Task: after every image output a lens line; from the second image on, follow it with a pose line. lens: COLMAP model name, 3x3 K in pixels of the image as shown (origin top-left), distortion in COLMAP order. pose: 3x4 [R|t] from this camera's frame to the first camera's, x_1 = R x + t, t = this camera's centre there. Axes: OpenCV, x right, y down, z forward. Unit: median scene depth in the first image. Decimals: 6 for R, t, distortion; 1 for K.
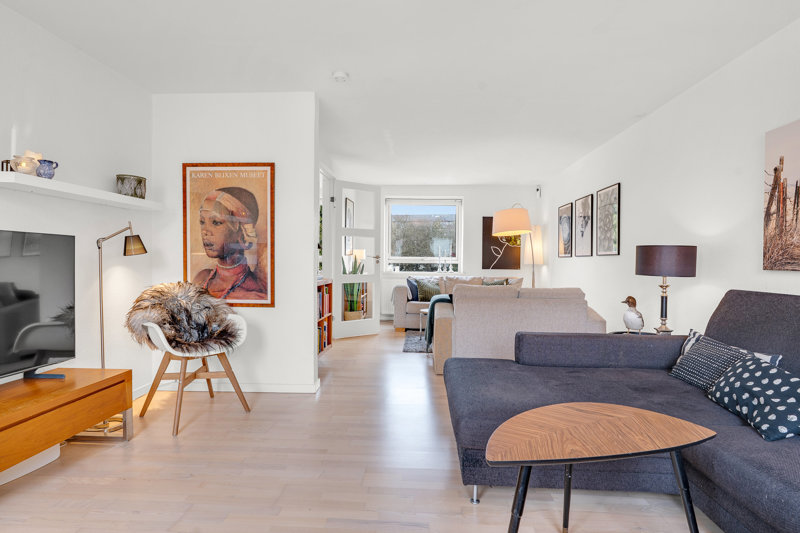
lens RADIAL K [[430.0, 0, 402.4], [0, 430.0, 266.1], [0, 0, 1]] dist [-0.003244, 0.000042]
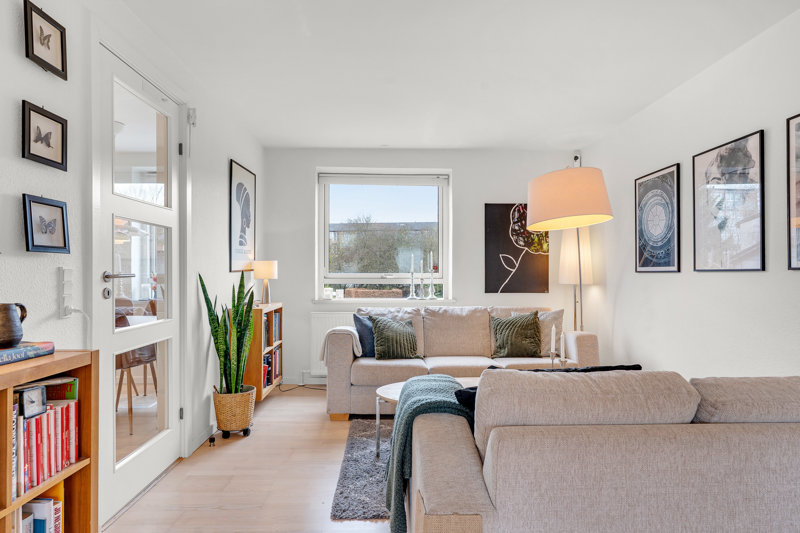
lens RADIAL K [[430.0, 0, 397.0], [0, 430.0, 272.6], [0, 0, 1]] dist [-0.003244, 0.000042]
pose [[0.997722, -0.009268, 0.066815, 0.027206], [0.010617, 0.999746, -0.019872, -0.010336], [-0.066614, 0.020536, 0.997567, 0.425842]]
